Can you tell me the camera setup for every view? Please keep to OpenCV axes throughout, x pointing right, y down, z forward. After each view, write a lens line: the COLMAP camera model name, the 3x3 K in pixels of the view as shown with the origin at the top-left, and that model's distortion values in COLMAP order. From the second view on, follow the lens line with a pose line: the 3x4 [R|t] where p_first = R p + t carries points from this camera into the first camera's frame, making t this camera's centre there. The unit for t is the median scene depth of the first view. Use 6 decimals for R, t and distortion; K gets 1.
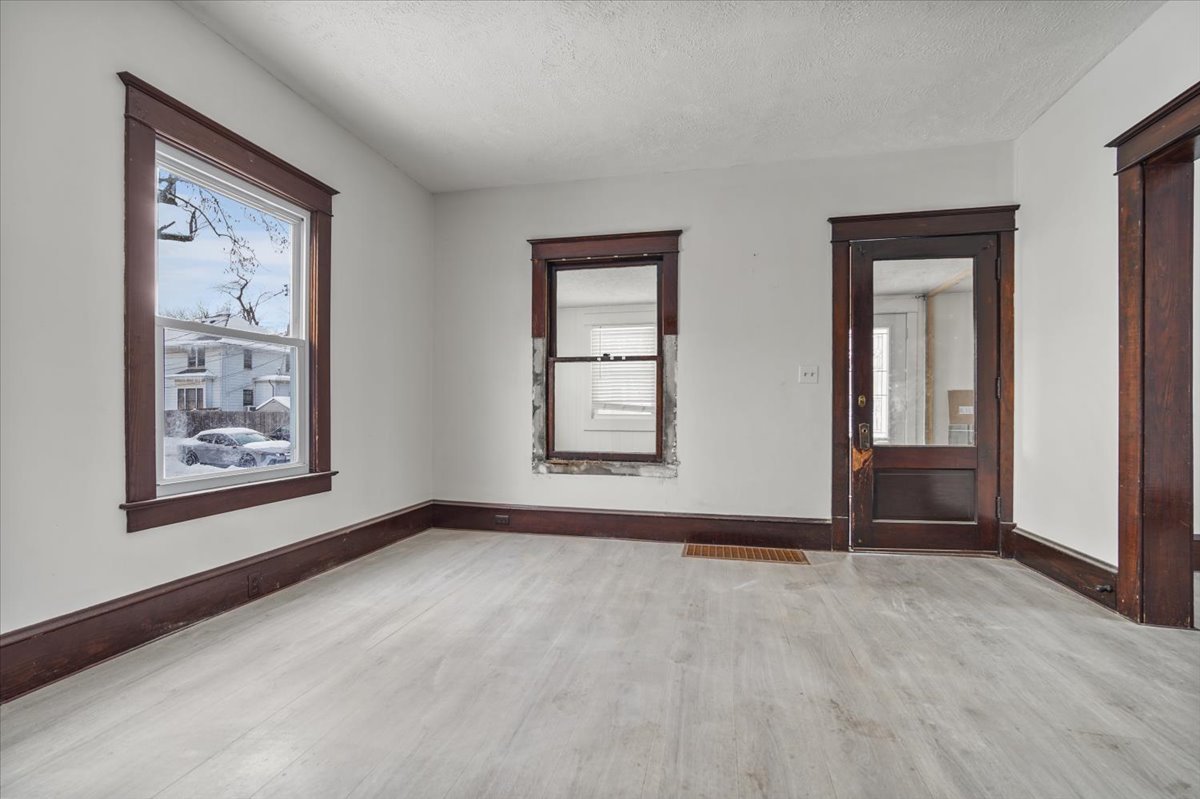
lens RADIAL K [[531.1, 0, 602.1], [0, 531.1, 411.6], [0, 0, 1]] dist [-0.007249, 0.000671]
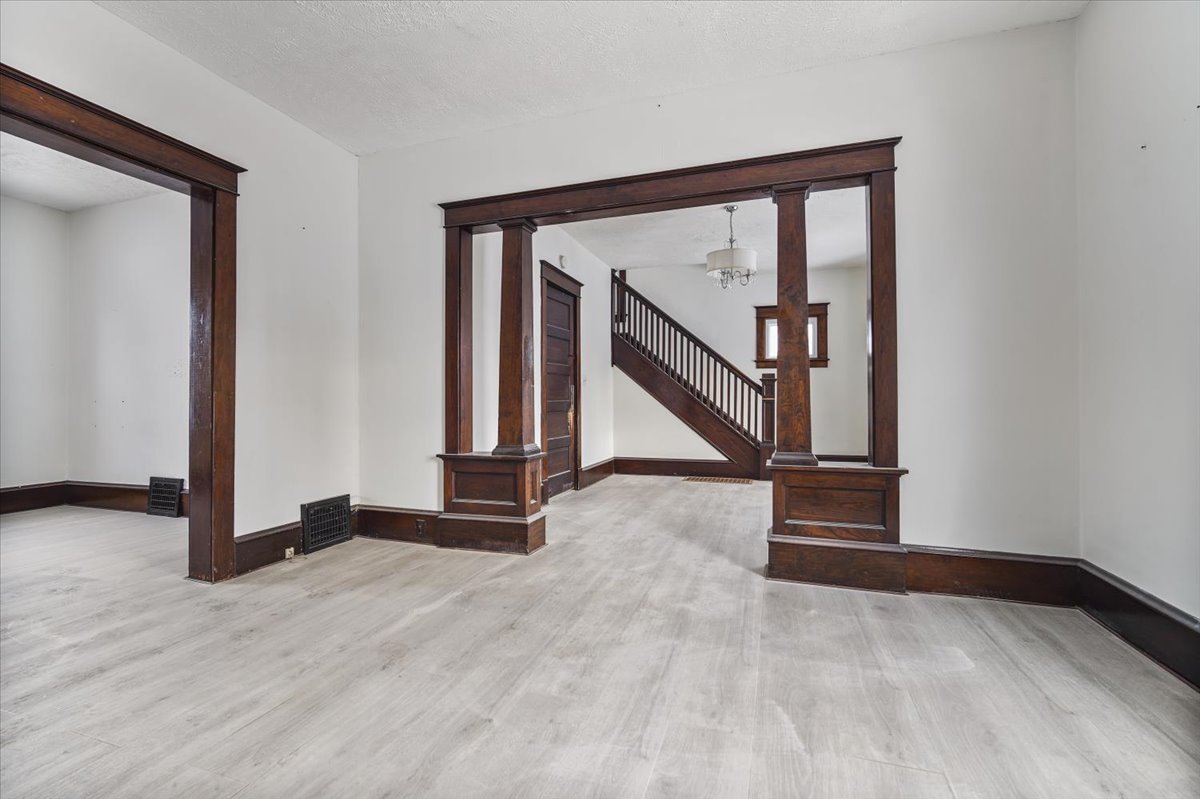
lens RADIAL K [[531.1, 0, 595.3], [0, 531.1, 395.8], [0, 0, 1]] dist [-0.007249, 0.000671]
pose [[-0.992870, 0.001136, 0.119199, -0.062295], [0.000412, 0.999981, -0.006097, -0.000870], [-0.119203, -0.006005, -0.992852, 1.026679]]
